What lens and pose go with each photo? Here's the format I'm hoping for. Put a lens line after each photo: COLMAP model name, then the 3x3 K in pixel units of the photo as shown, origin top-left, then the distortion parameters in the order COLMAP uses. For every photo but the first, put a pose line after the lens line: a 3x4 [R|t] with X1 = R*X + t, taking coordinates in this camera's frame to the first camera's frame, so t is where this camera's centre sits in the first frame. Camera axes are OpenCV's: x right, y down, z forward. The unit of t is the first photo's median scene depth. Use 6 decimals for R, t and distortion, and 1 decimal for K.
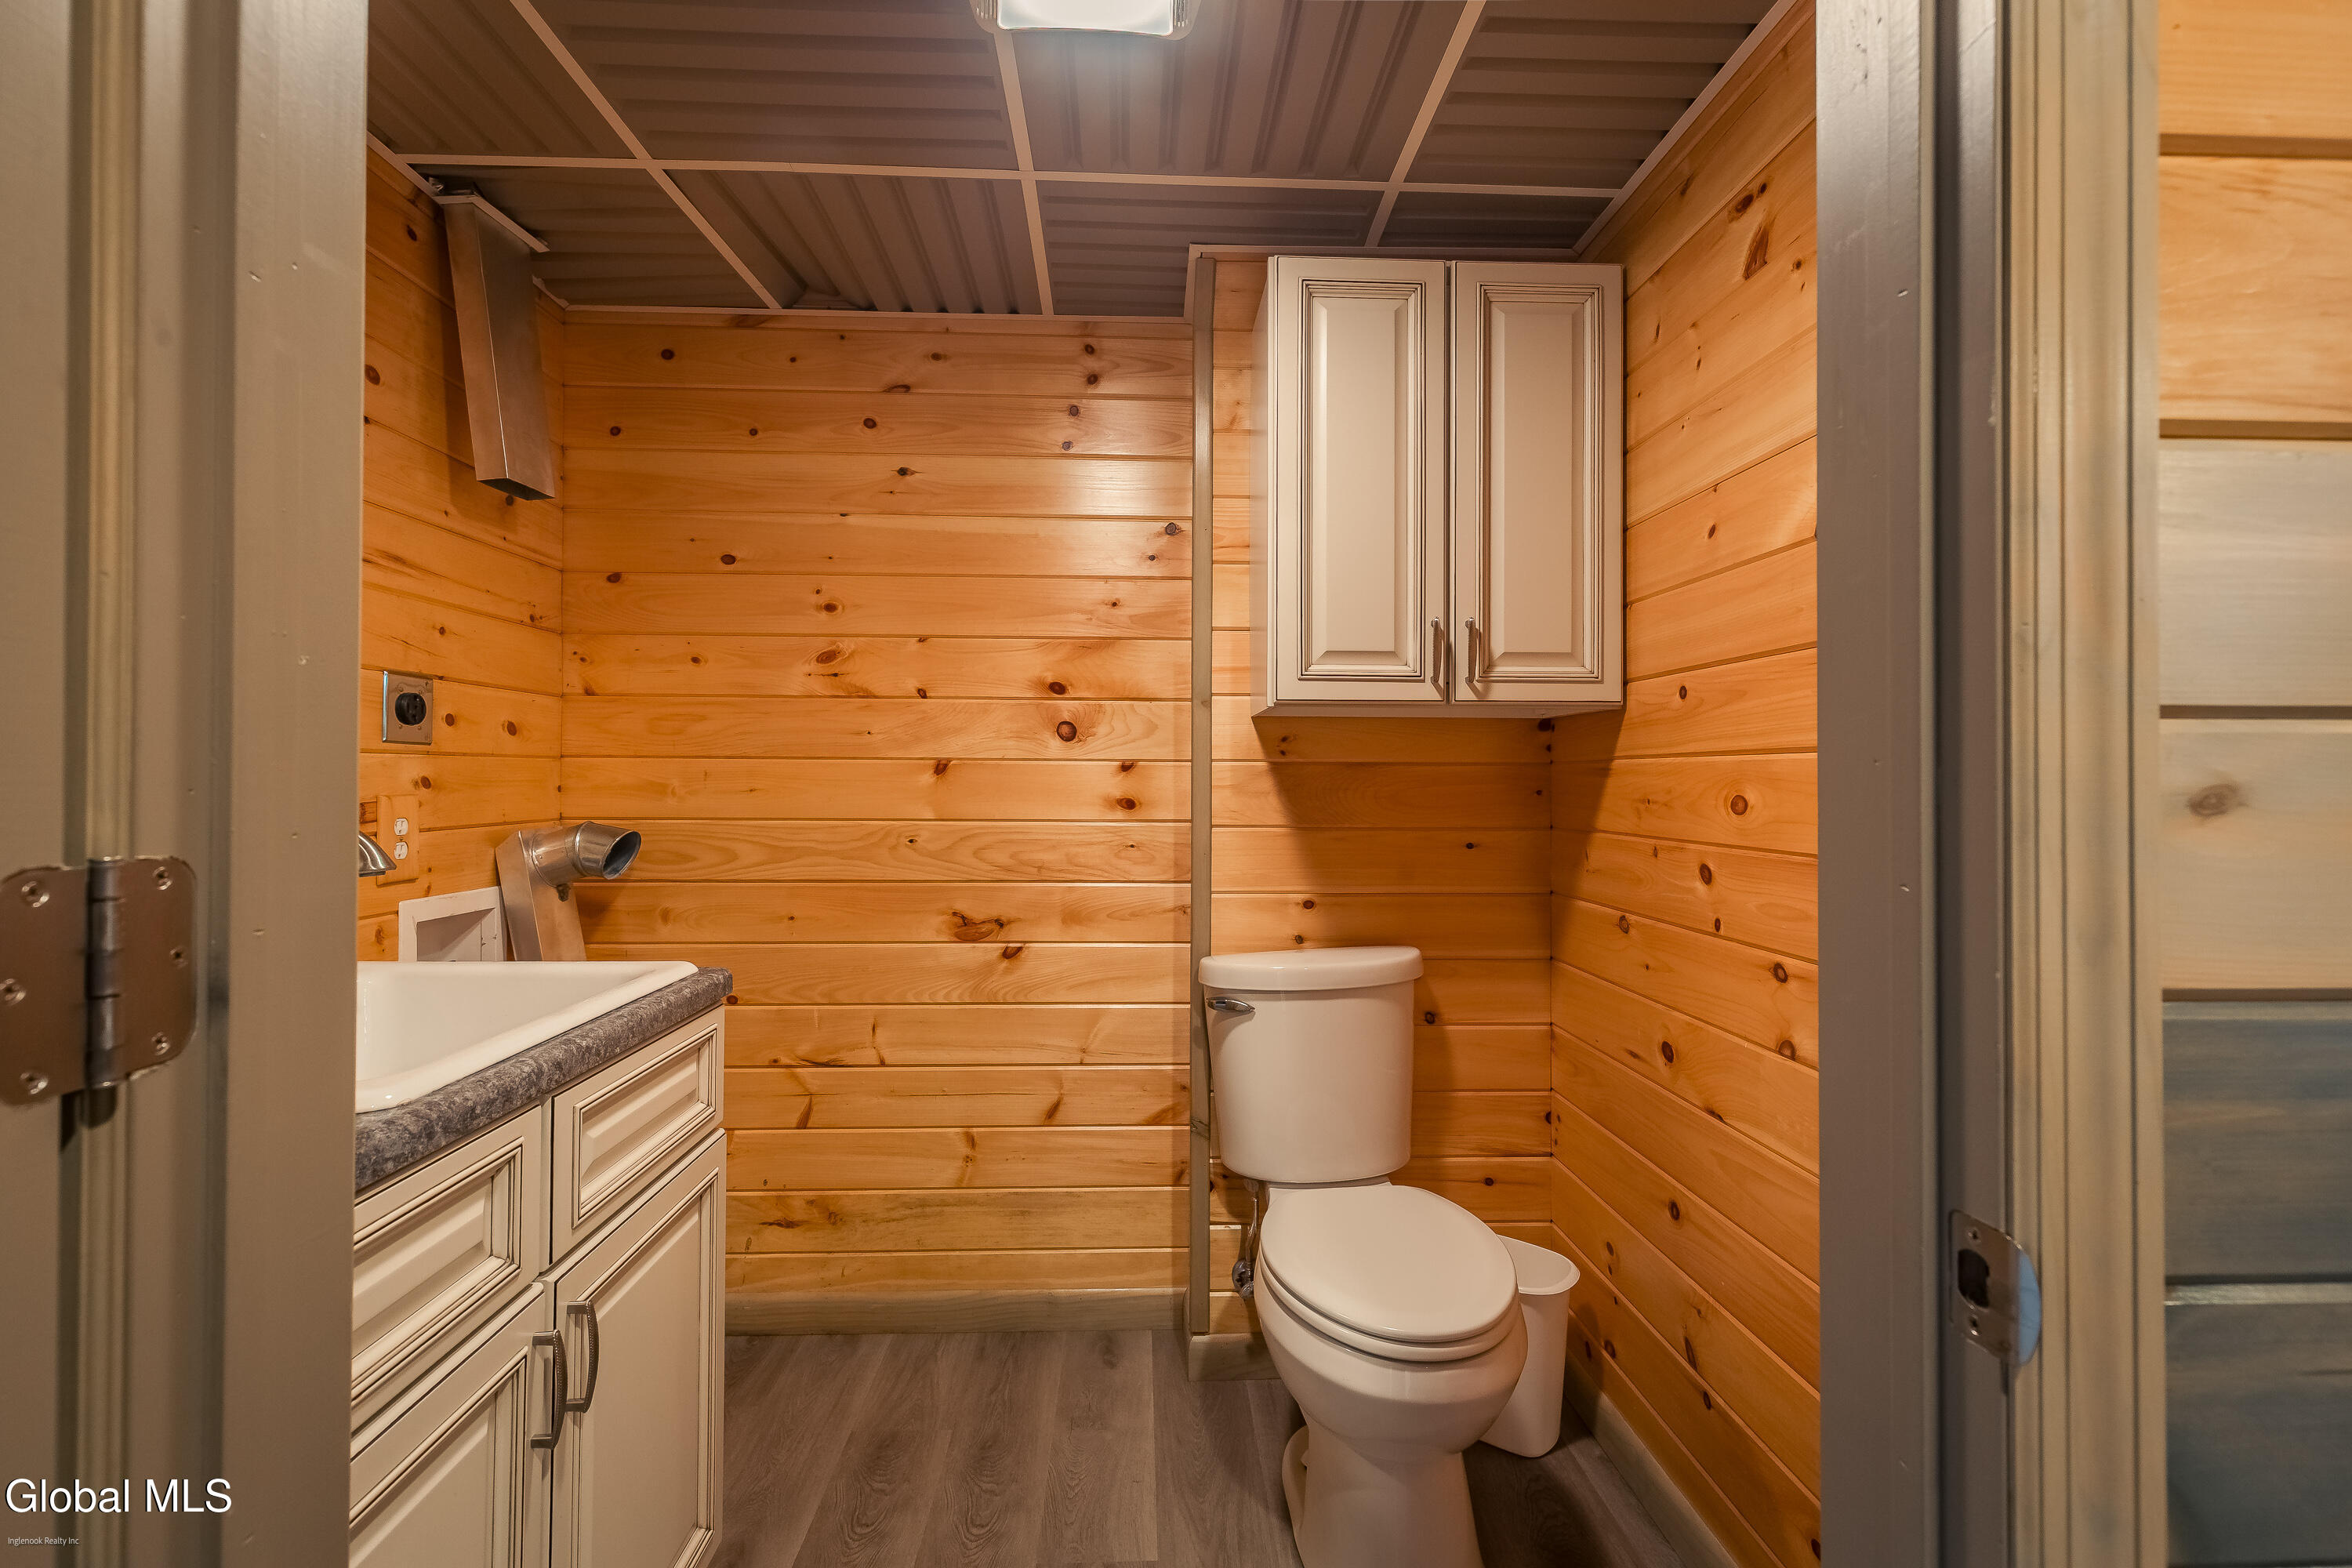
lens RADIAL K [[1052.4, 0, 1175.3], [0, 1052.4, 778.3], [0, 0, 1]] dist [0.005249, -0.002165]
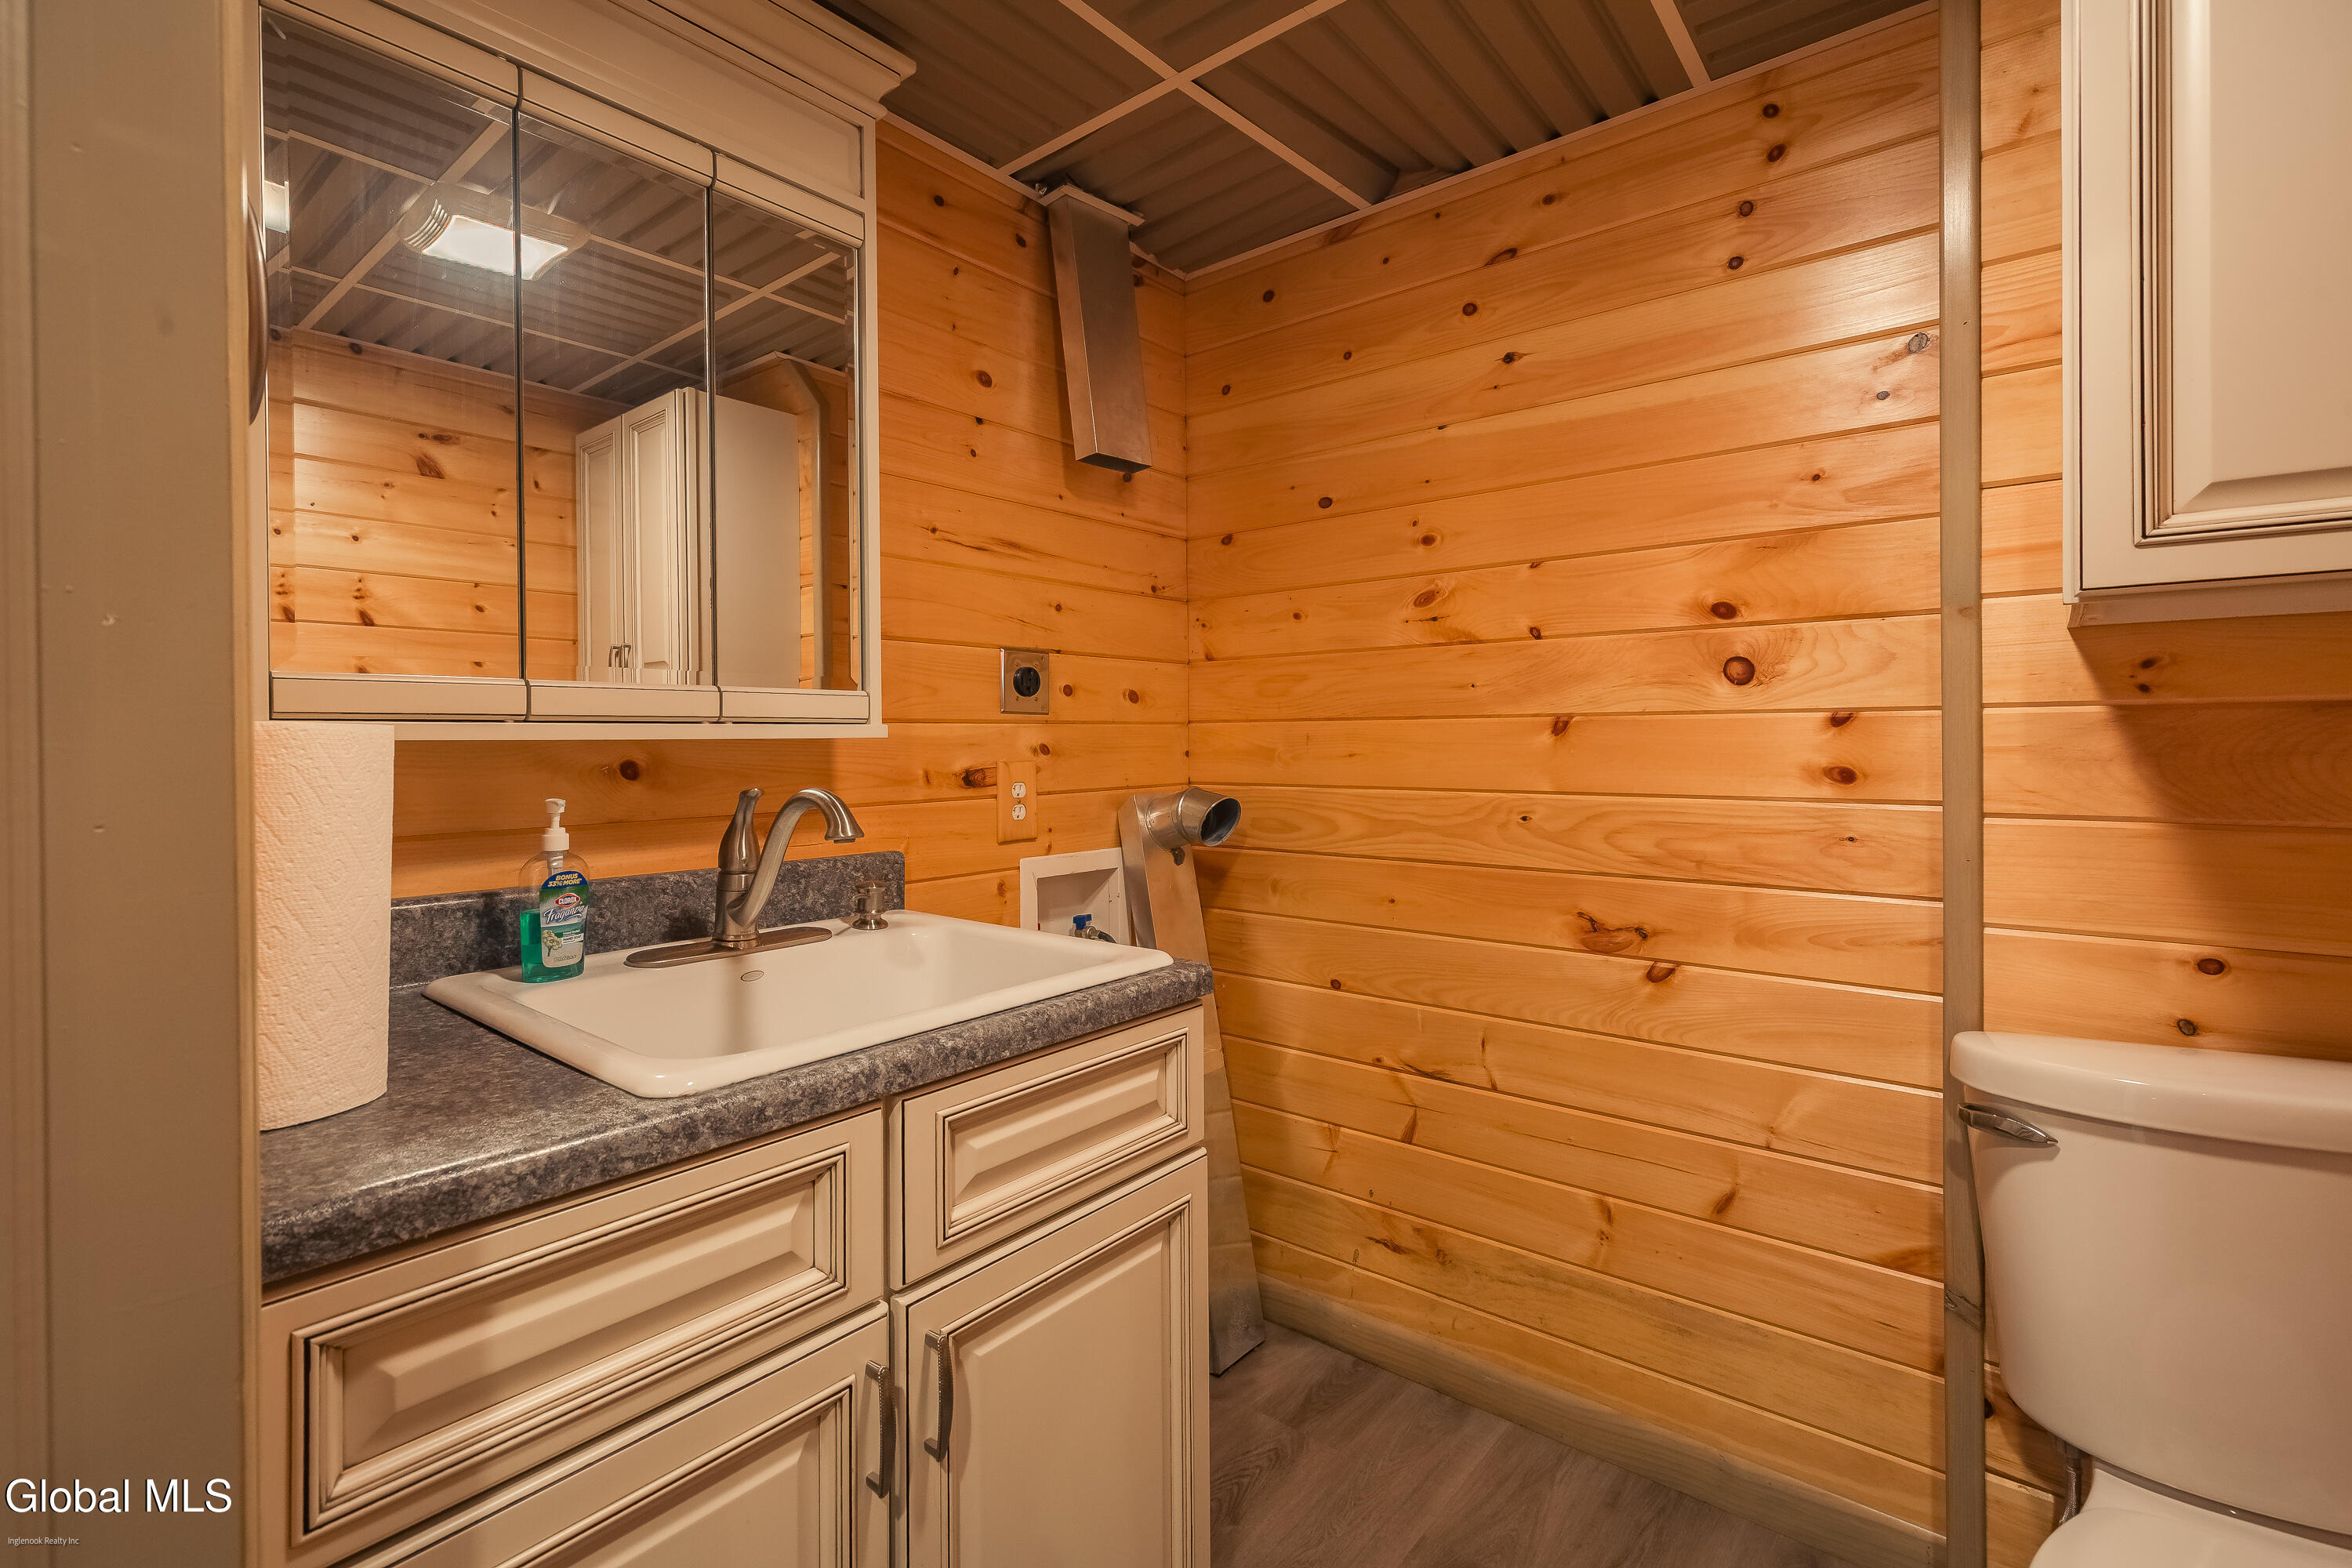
lens RADIAL K [[1052.4, 0, 1184.6], [0, 1052.4, 750.3], [0, 0, 1]] dist [0.005249, -0.002165]
pose [[0.745815, -0.003648, -0.666143, 0.094979], [0.011124, 0.999914, 0.006978, -0.000784], [0.666060, -0.012614, 0.745791, 0.244150]]
